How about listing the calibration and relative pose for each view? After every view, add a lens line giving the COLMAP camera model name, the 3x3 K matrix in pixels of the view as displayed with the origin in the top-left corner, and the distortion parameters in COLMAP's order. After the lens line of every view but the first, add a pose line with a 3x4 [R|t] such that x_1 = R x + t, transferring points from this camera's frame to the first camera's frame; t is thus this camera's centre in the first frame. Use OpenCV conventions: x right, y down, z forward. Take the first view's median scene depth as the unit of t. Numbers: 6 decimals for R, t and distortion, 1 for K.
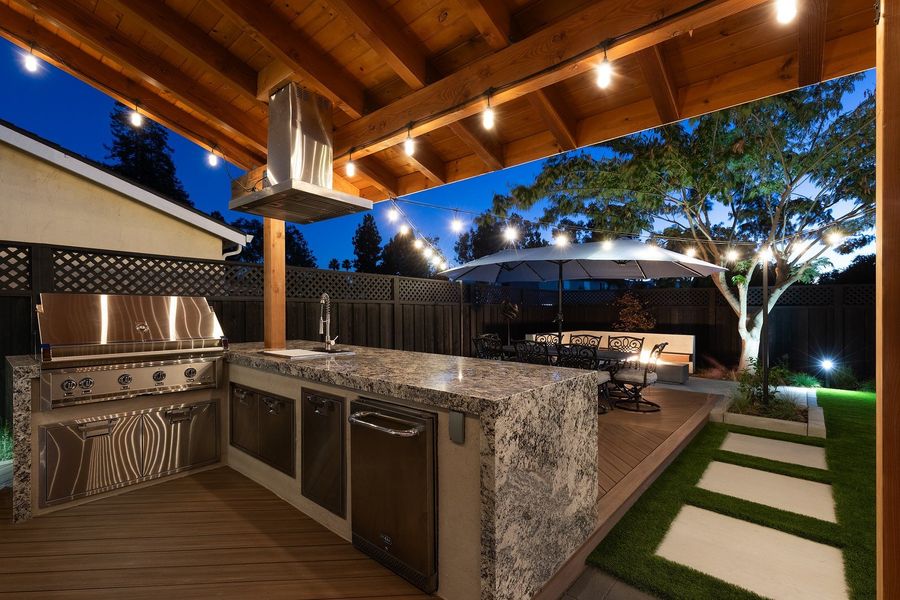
lens RADIAL K [[416.8, 0, 445.2], [0, 416.8, 304.7], [0, 0, 1]] dist [0.014967, -0.000749]
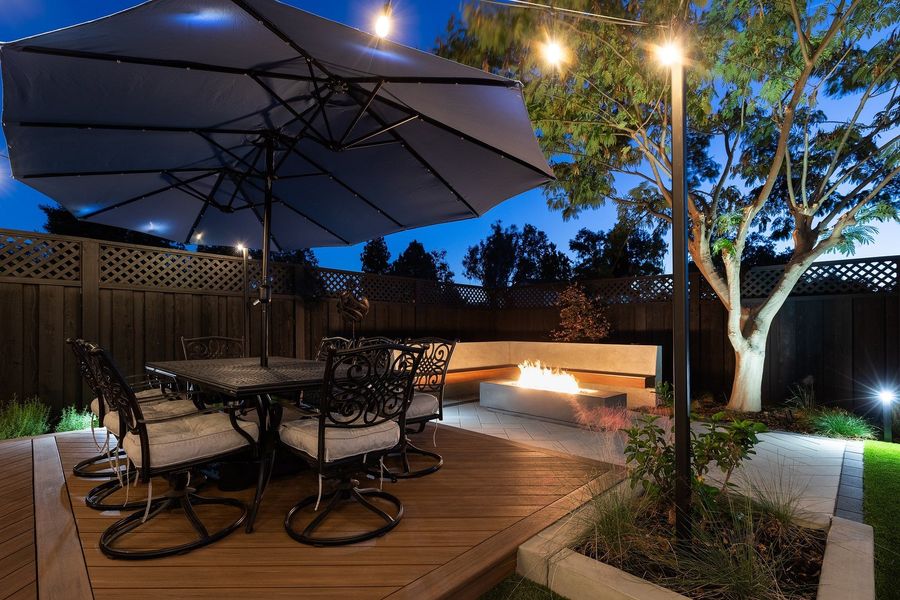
lens RADIAL K [[416.8, 0, 449.8], [0, 416.8, 324.5], [0, 0, 1]] dist [0.014967, -0.000749]
pose [[0.997772, -0.004708, -0.066552, 0.341994], [0.004569, 0.999987, -0.002233, 0.043750], [0.066562, 0.001924, 0.997780, 0.376094]]
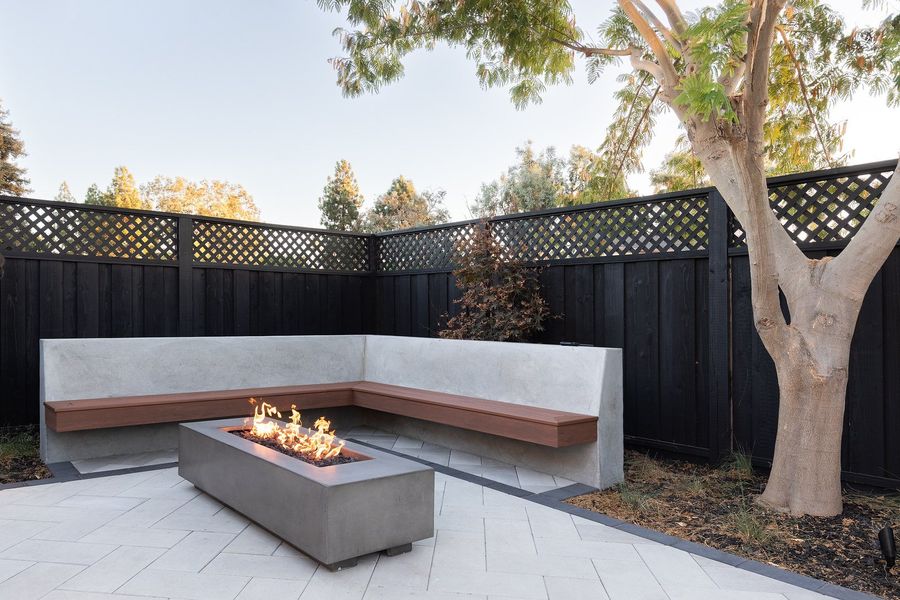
lens RADIAL K [[626.6, 0, 413.7], [0, 626.6, 295.4], [0, 0, 1]] dist [0.002876, -0.001920]
pose [[0.980630, -0.004521, -0.195816, 0.576944], [-0.000479, 0.999675, -0.025481, 0.051400], [0.195868, 0.025081, 0.980310, 0.600774]]
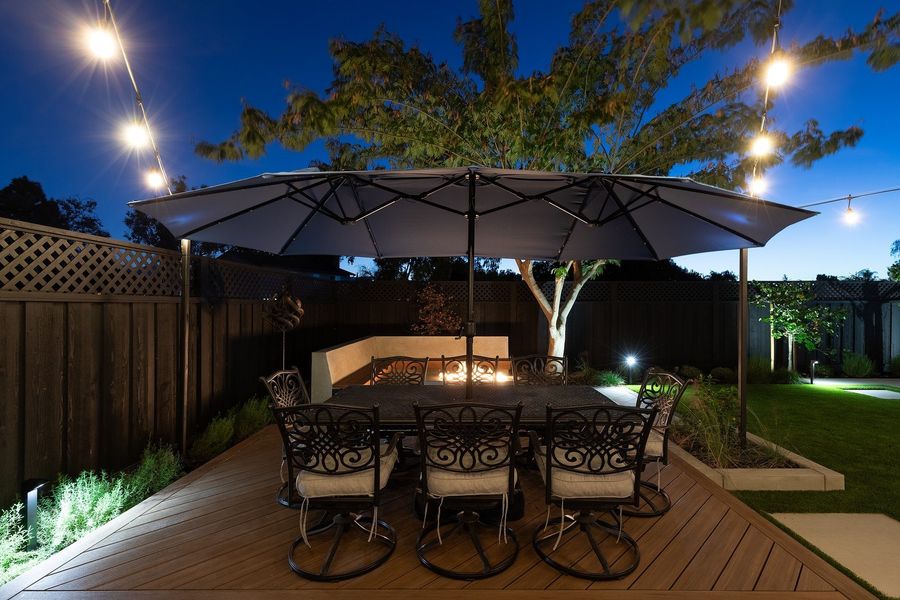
lens RADIAL K [[416.8, 0, 466.8], [0, 416.8, 302.4], [0, 0, 1]] dist [0.014967, -0.000749]
pose [[0.759366, -0.004652, 0.650647, -0.019926], [0.000356, 0.999977, 0.006735, -0.001290], [-0.650663, -0.004883, 0.759351, 0.435678]]
